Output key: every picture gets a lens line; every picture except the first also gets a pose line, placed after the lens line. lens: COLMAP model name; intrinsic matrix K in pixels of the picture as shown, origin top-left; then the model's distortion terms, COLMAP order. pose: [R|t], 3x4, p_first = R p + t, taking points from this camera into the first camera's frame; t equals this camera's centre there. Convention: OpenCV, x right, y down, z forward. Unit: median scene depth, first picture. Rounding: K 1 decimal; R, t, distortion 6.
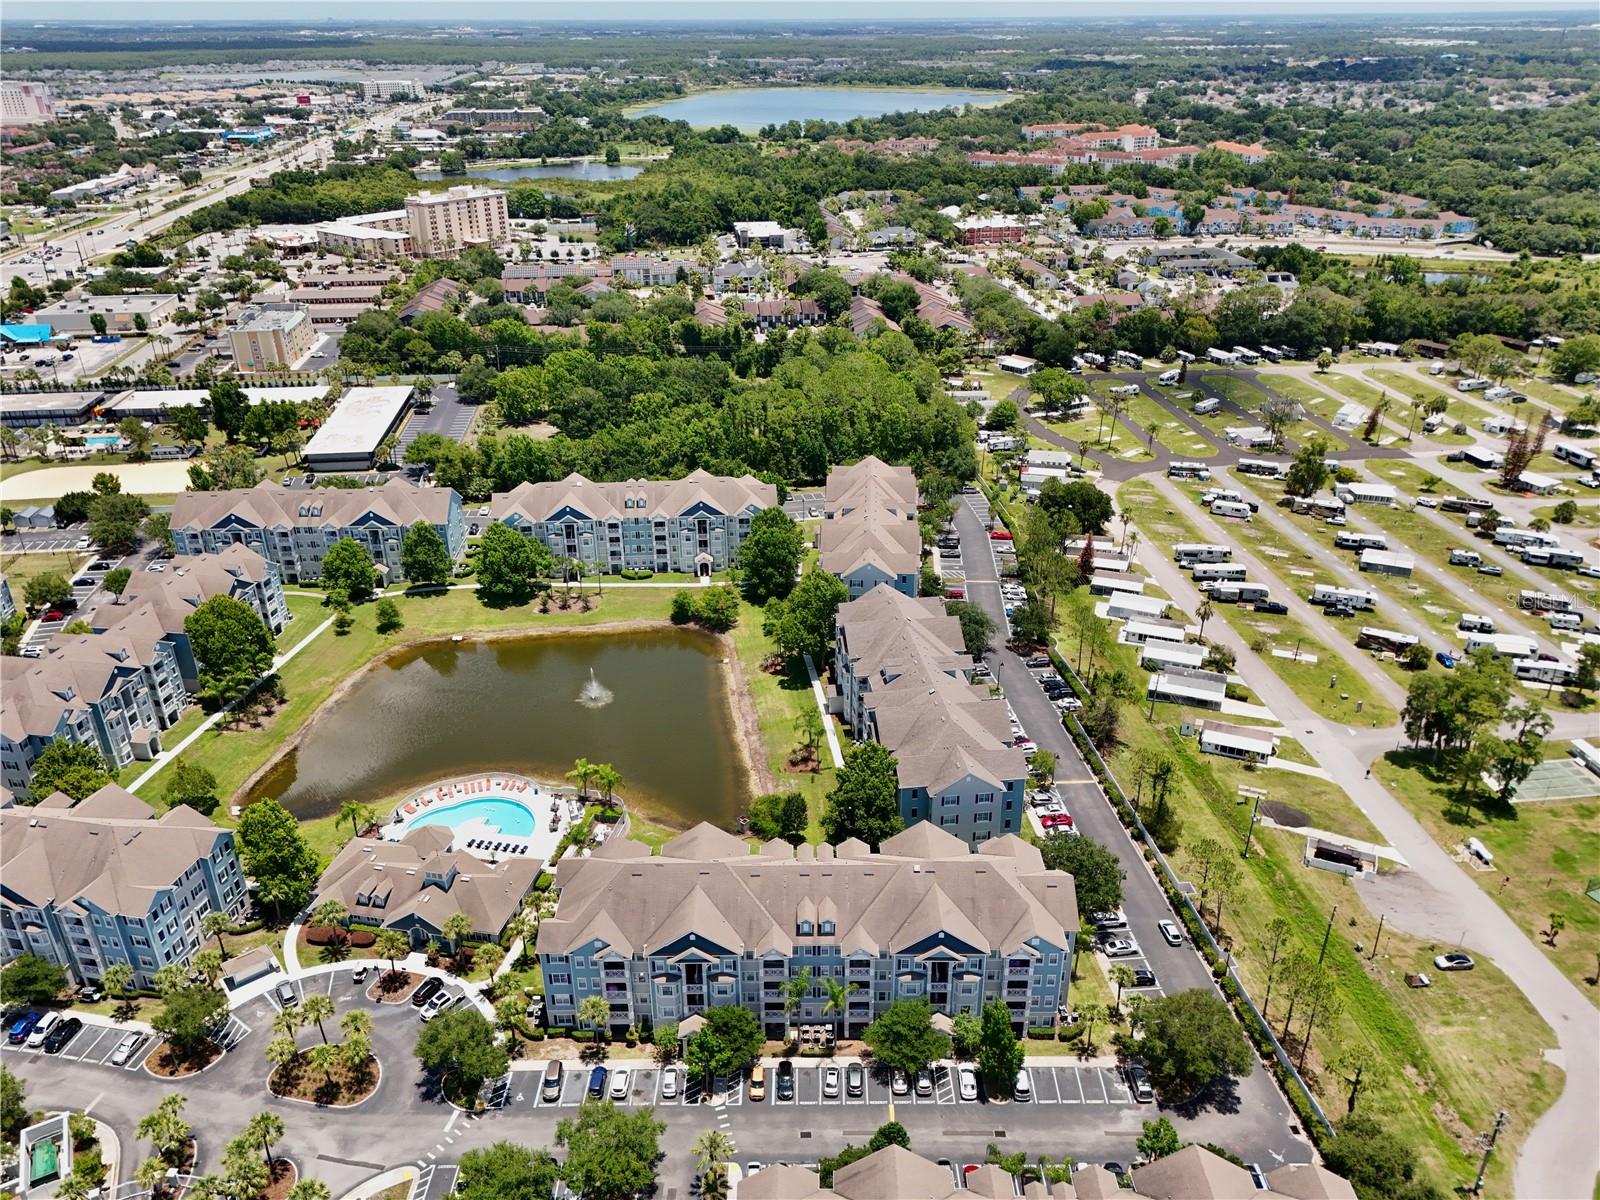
lens RADIAL K [[1180.8, 0, 804.3], [0, 1180.8, 607.5], [0, 0, 1]] dist [0.064783, -0.058027]
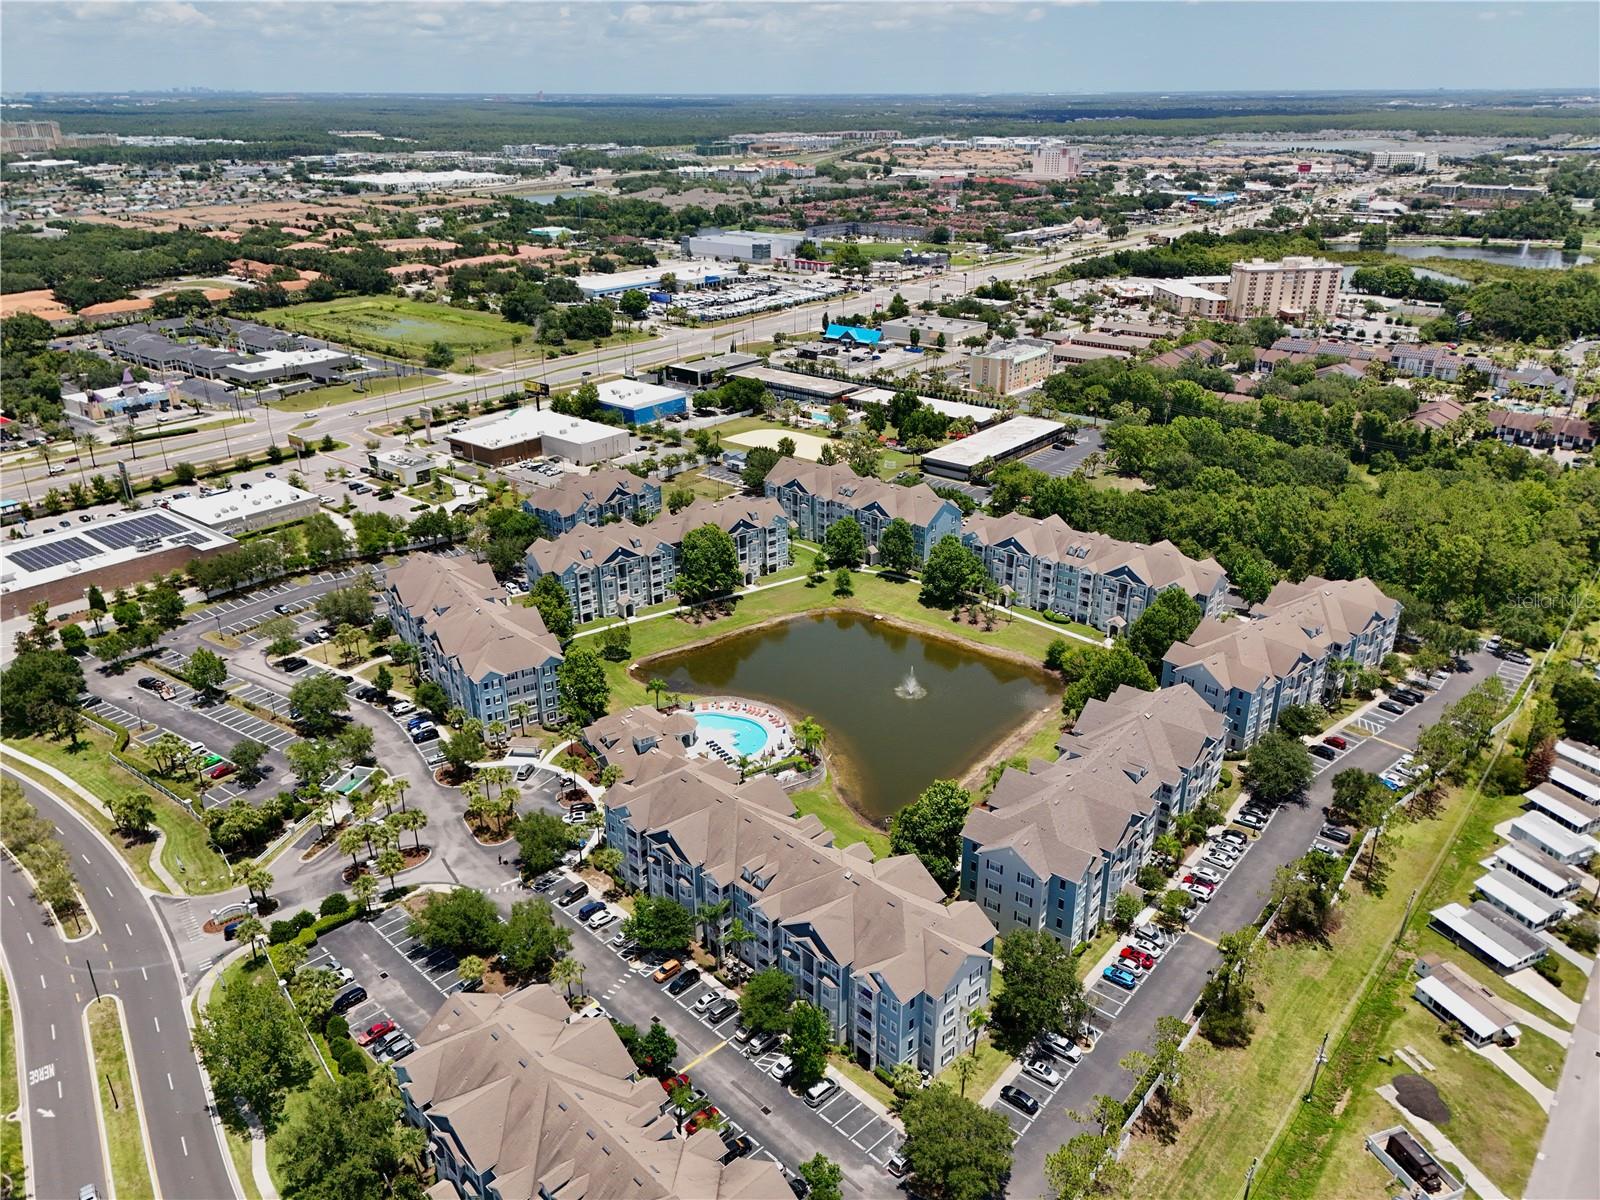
lens RADIAL K [[1180.8, 0, 804.3], [0, 1180.8, 607.5], [0, 0, 1]] dist [0.064783, -0.058027]
pose [[0.698135, 0.289638, -0.654765, 0.461203], [-0.320565, 0.944184, 0.075865, -0.053036], [0.640191, 0.156930, 0.752016, 0.077391]]
